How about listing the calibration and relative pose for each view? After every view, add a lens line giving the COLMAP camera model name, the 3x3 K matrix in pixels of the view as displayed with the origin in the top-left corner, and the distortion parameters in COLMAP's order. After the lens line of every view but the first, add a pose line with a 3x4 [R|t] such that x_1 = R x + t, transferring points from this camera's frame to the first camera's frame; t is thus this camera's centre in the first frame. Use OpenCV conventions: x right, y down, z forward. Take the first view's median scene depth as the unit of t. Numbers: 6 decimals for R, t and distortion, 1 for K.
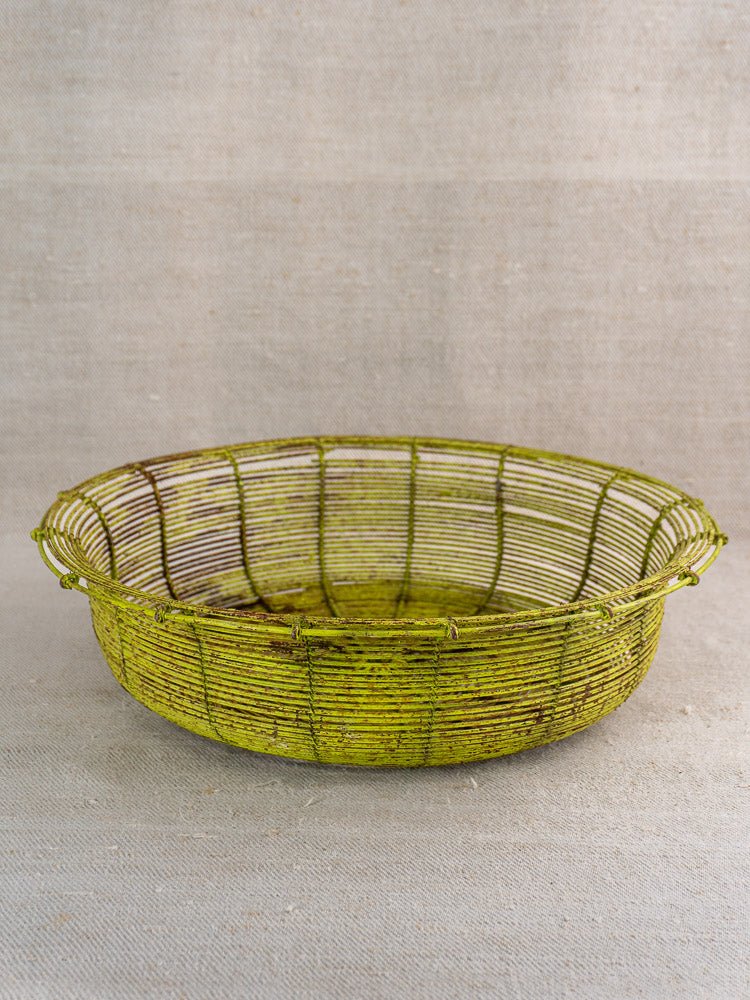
lens RADIAL K [[1546.9, 0, 379.1], [0, 1546.9, 439.2], [0, 0, 1]] dist [0.028980, 0.099143]
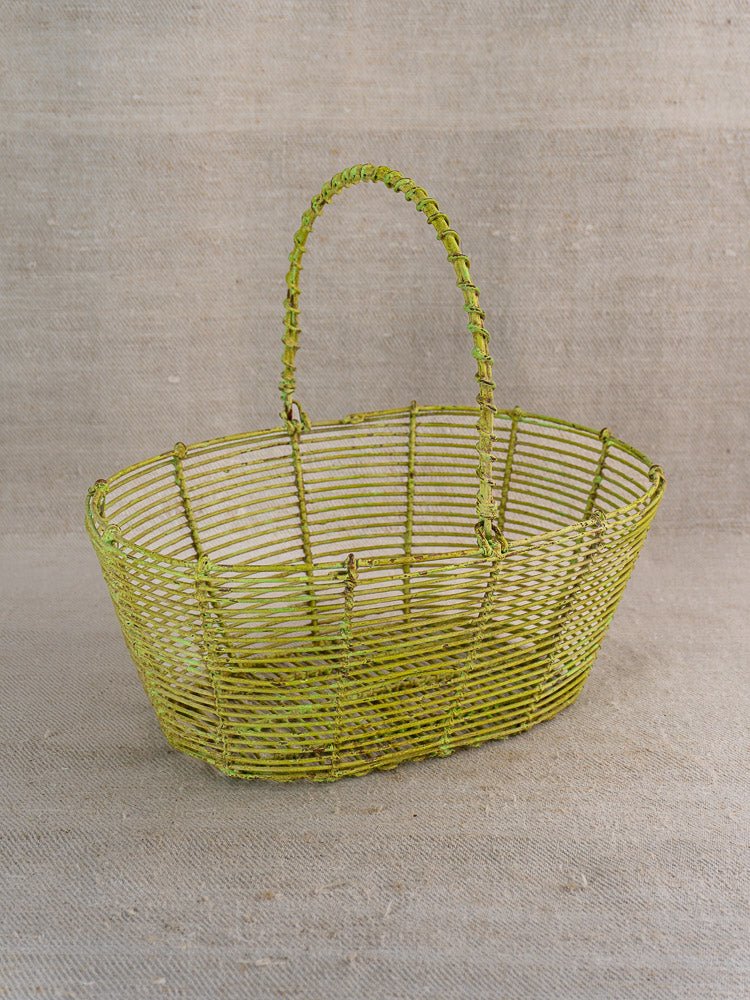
lens RADIAL K [[1584.4, 0, 388.9], [0, 1584.4, 426.4], [0, 0, 1]] dist [0.027627, 0.112204]
pose [[0.999847, -0.005641, 0.016553, -0.038816], [0.004688, 0.998360, 0.057060, -0.051628], [-0.016848, -0.056974, 0.998234, 0.103303]]
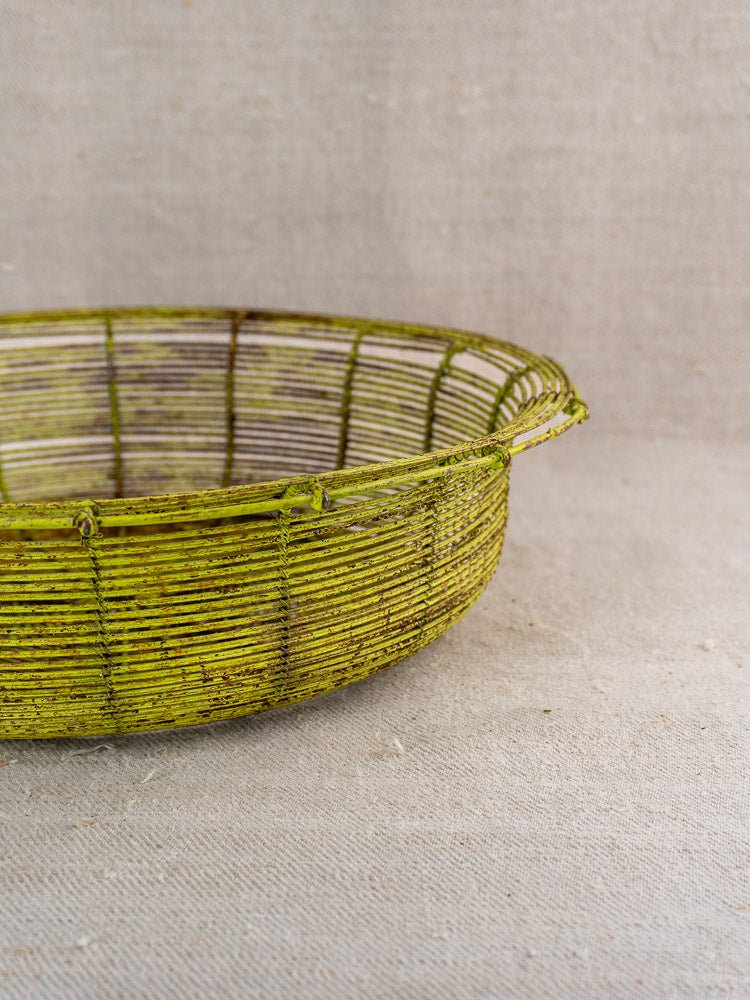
lens RADIAL K [[1549.3, 0, 375.3], [0, 1549.3, 477.7], [0, 0, 1]] dist [0.031026, 0.087703]
pose [[0.999936, -0.010000, 0.005326, 0.033259], [0.009859, 0.999615, 0.025935, 0.059979], [-0.005583, -0.025880, 0.999649, 0.225080]]
